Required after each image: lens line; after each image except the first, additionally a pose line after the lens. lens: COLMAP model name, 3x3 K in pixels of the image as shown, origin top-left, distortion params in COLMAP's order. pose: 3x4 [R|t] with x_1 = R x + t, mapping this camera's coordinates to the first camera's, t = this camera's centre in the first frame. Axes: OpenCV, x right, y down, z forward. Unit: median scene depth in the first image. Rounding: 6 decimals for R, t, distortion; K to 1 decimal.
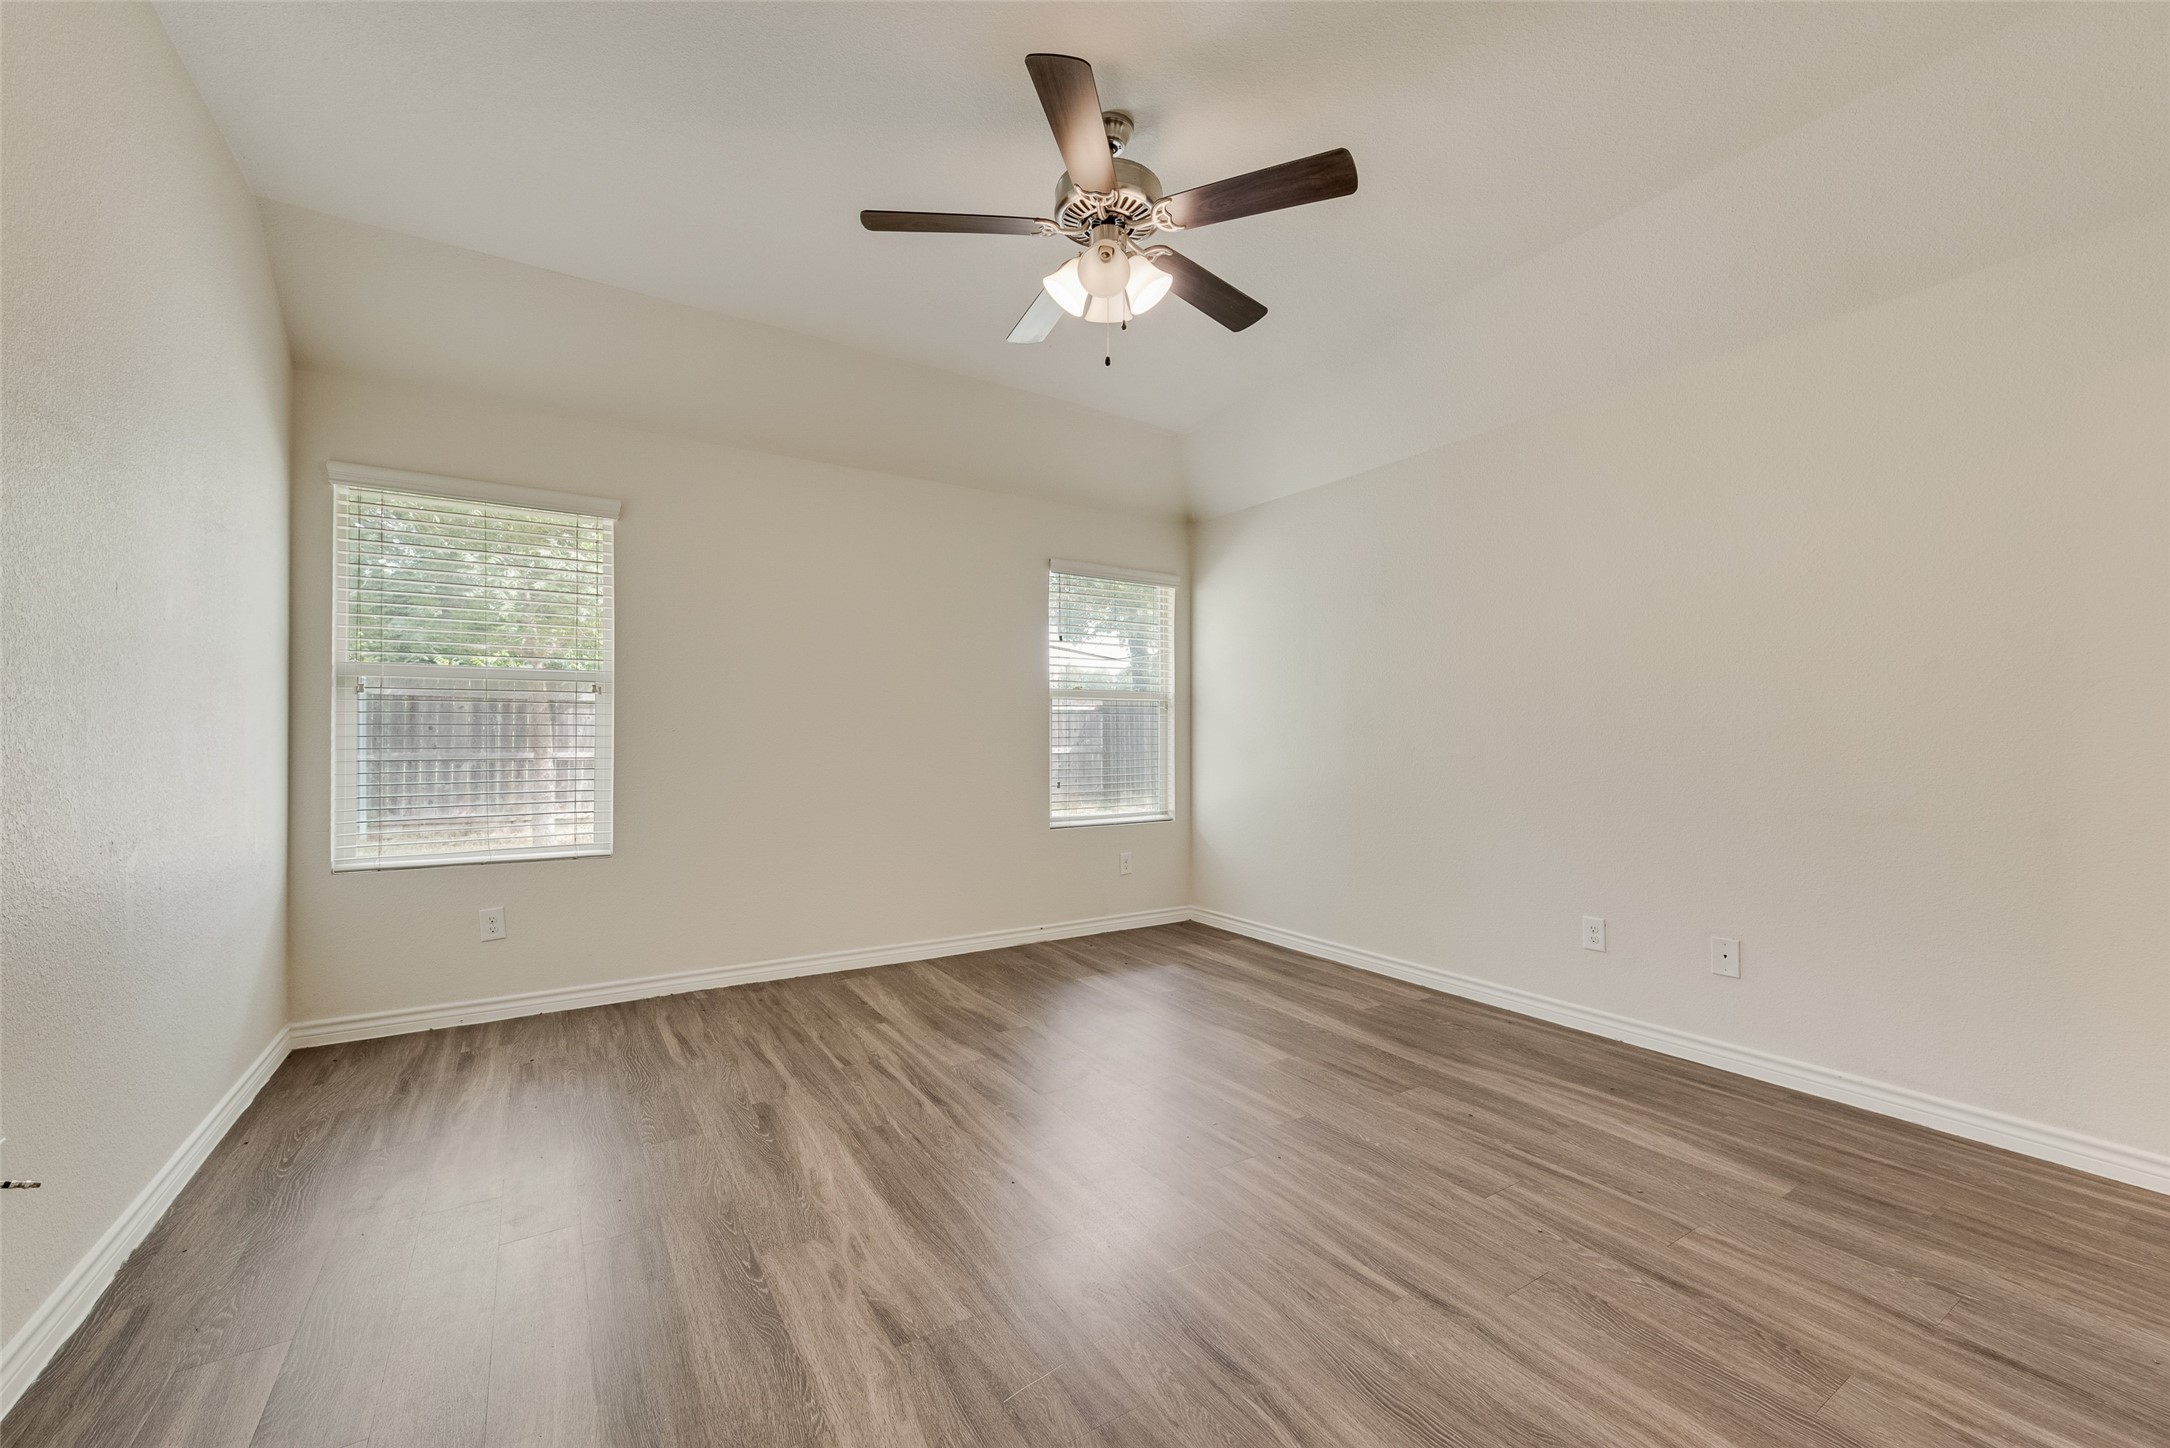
lens RADIAL K [[854.9, 0, 1084.4], [0, 854.9, 737.7], [0, 0, 1]] dist [0.019788, -0.005222]
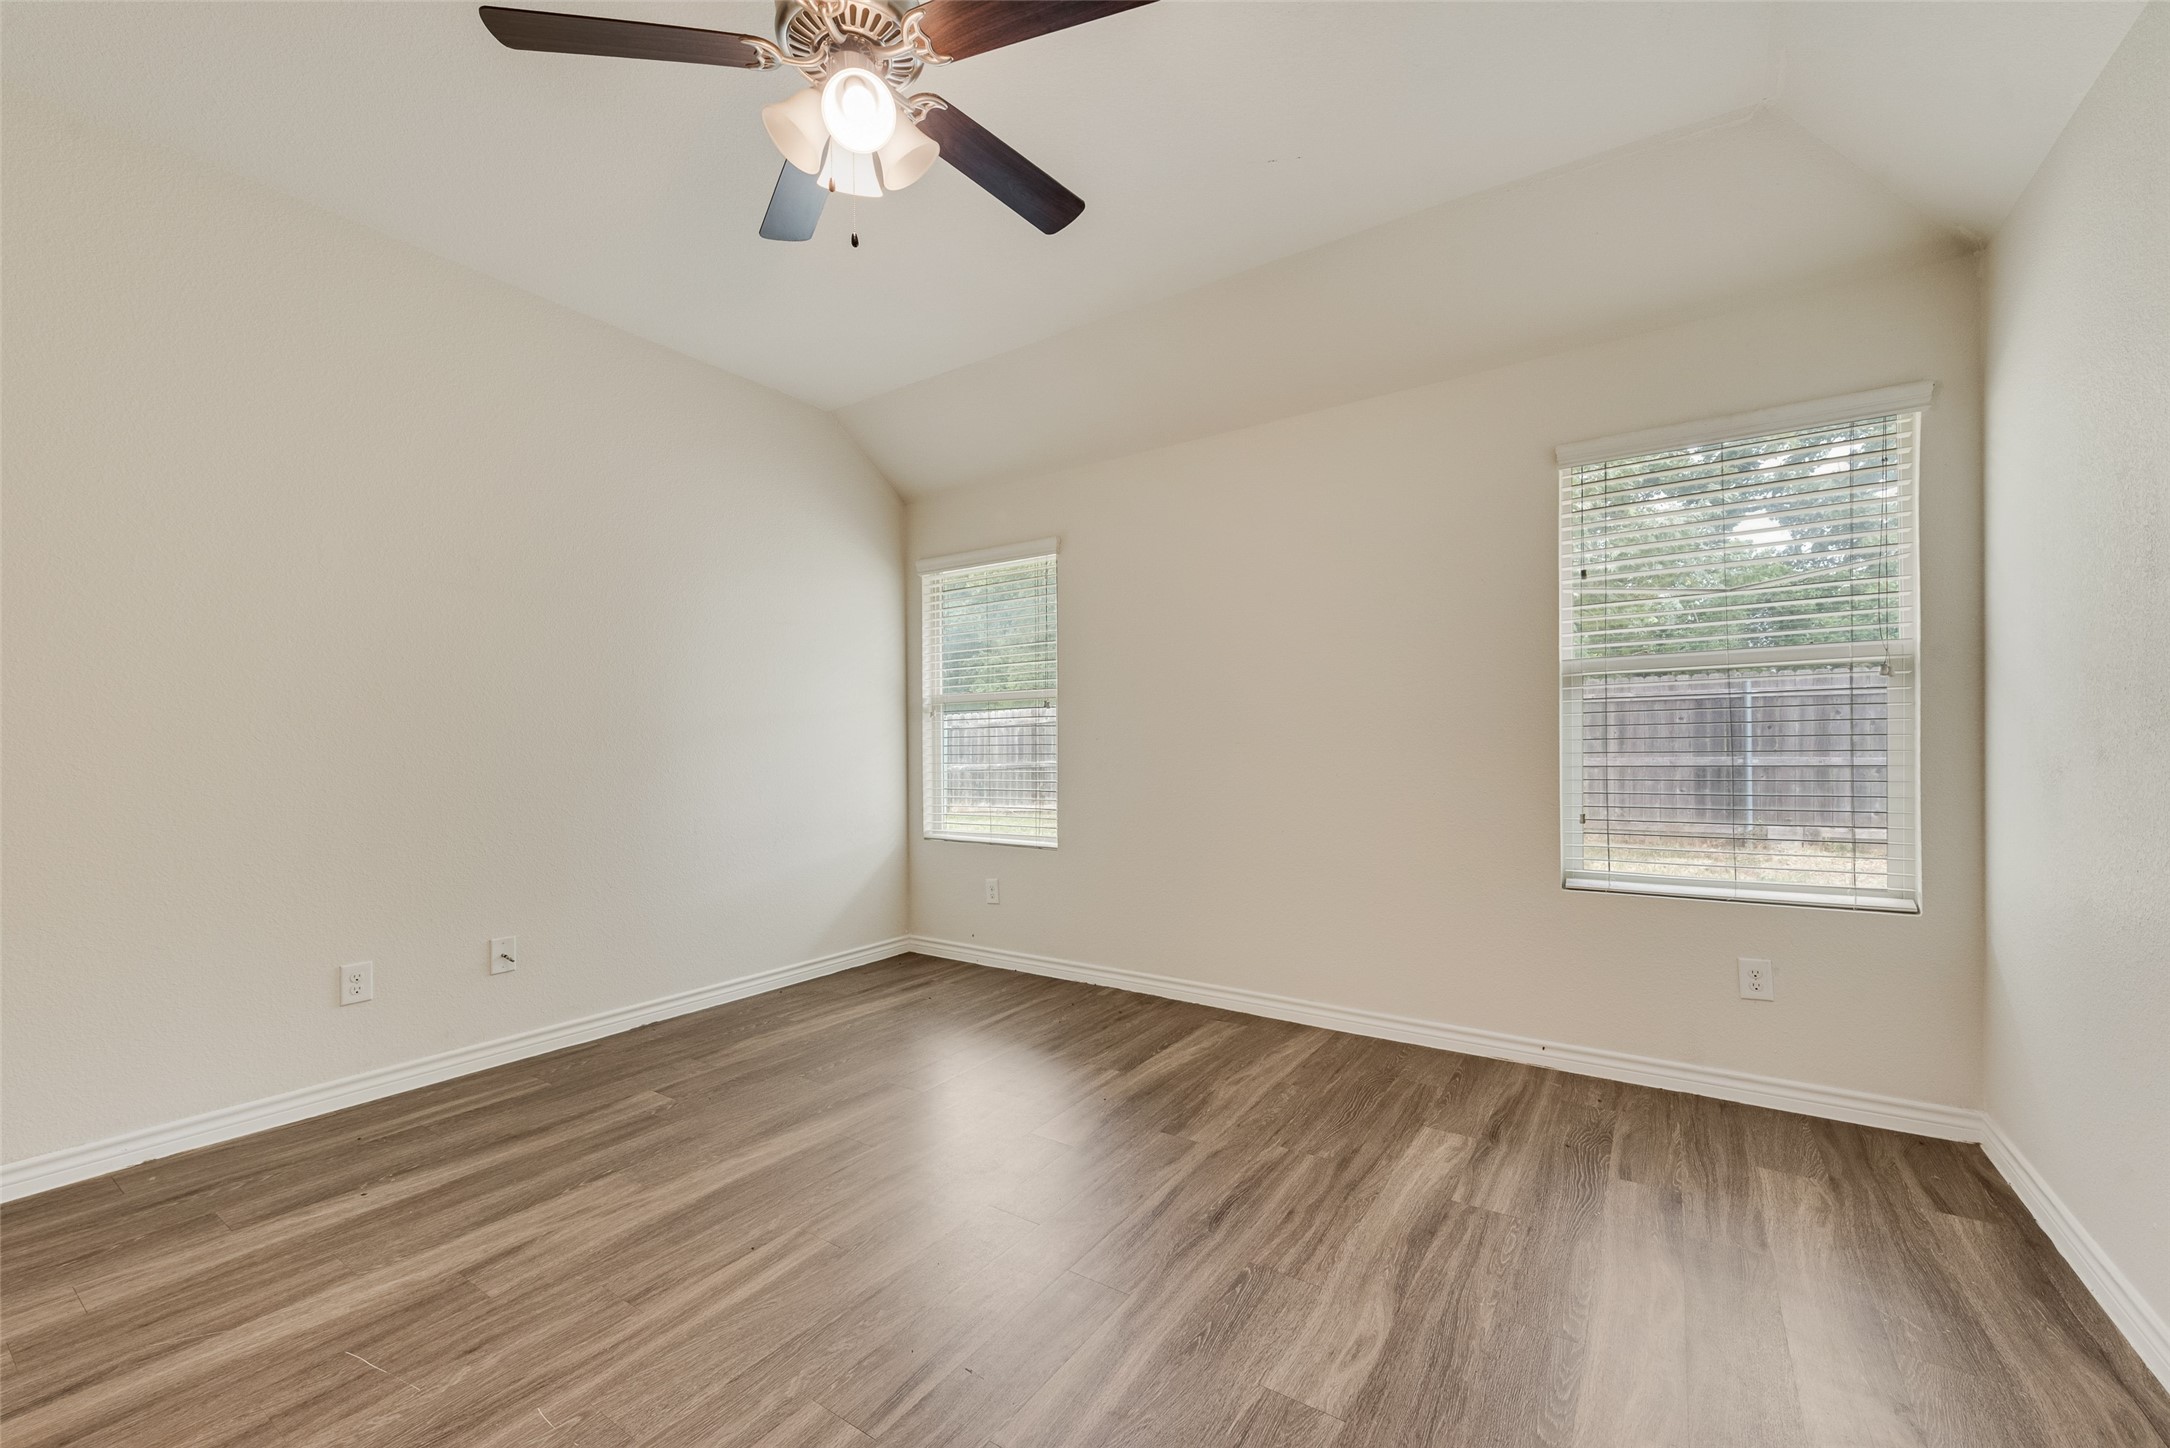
lens RADIAL K [[882.3, 0, 1077.4], [0, 882.3, 734.6], [0, 0, 1]] dist [0.016936, -0.005644]
pose [[0.399763, -0.012713, -0.916530, 0.683597], [0.009759, 0.999906, -0.009612, -0.001805], [0.916566, -0.005102, 0.399850, 0.713590]]
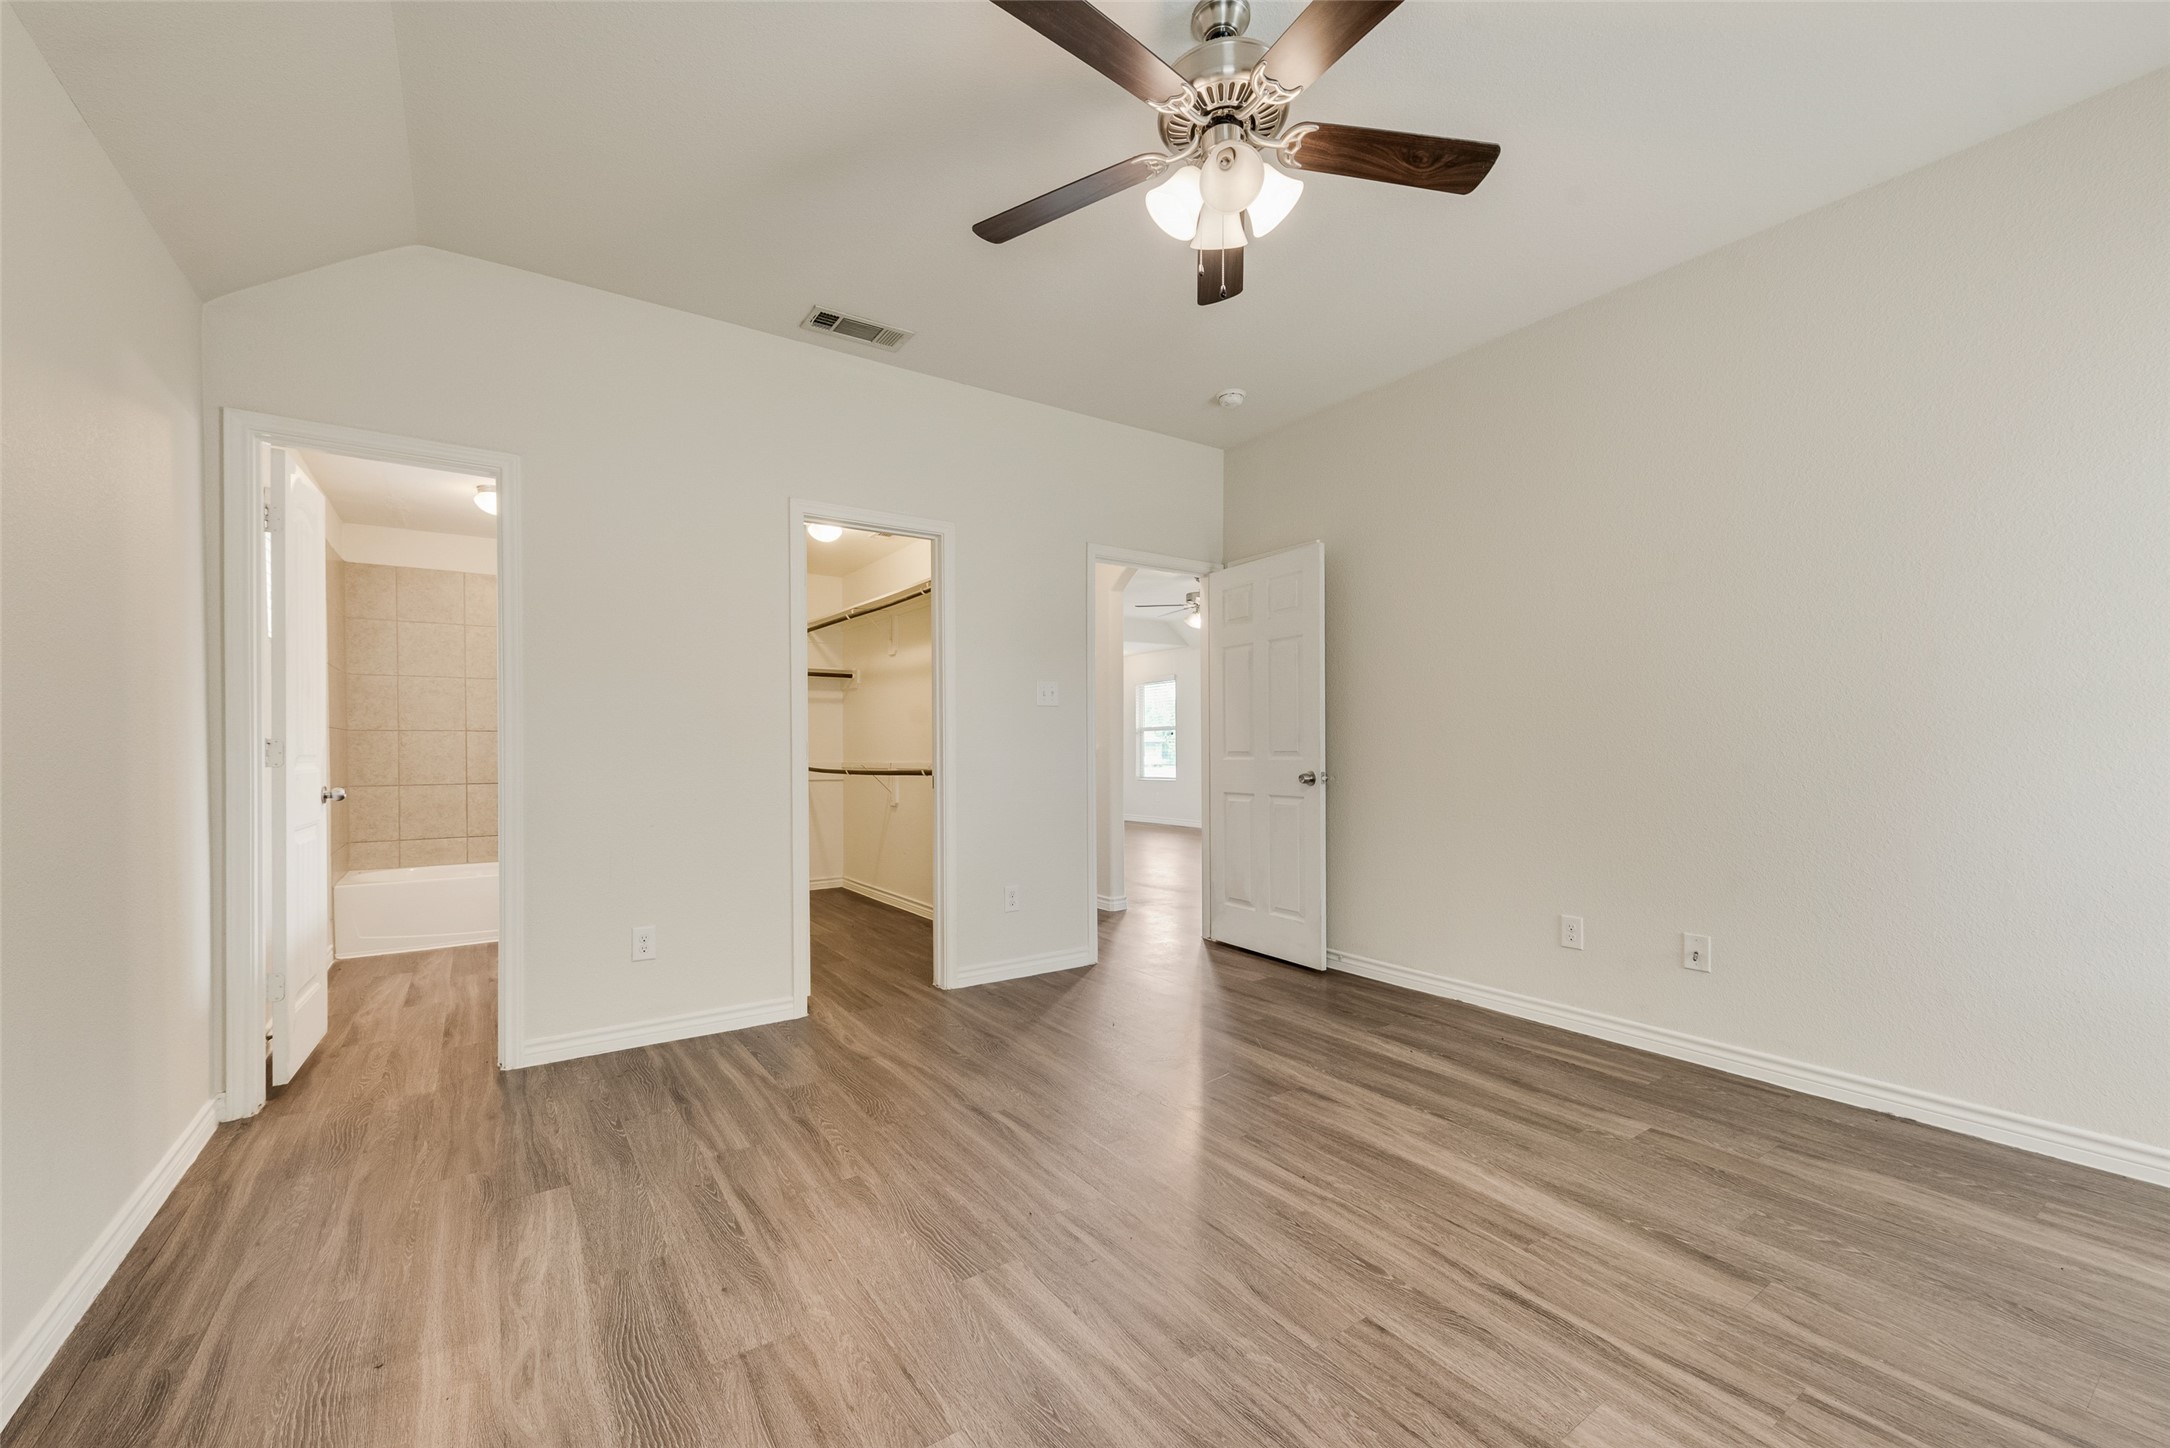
lens RADIAL K [[882.3, 0, 1077.4], [0, 882.3, 734.6], [0, 0, 1]] dist [0.016936, -0.005644]
pose [[-0.999388, 0.003707, -0.034770, 0.168082], [0.004196, 0.999893, -0.013986, 0.002885], [0.034715, -0.014124, -0.999297, 1.557096]]
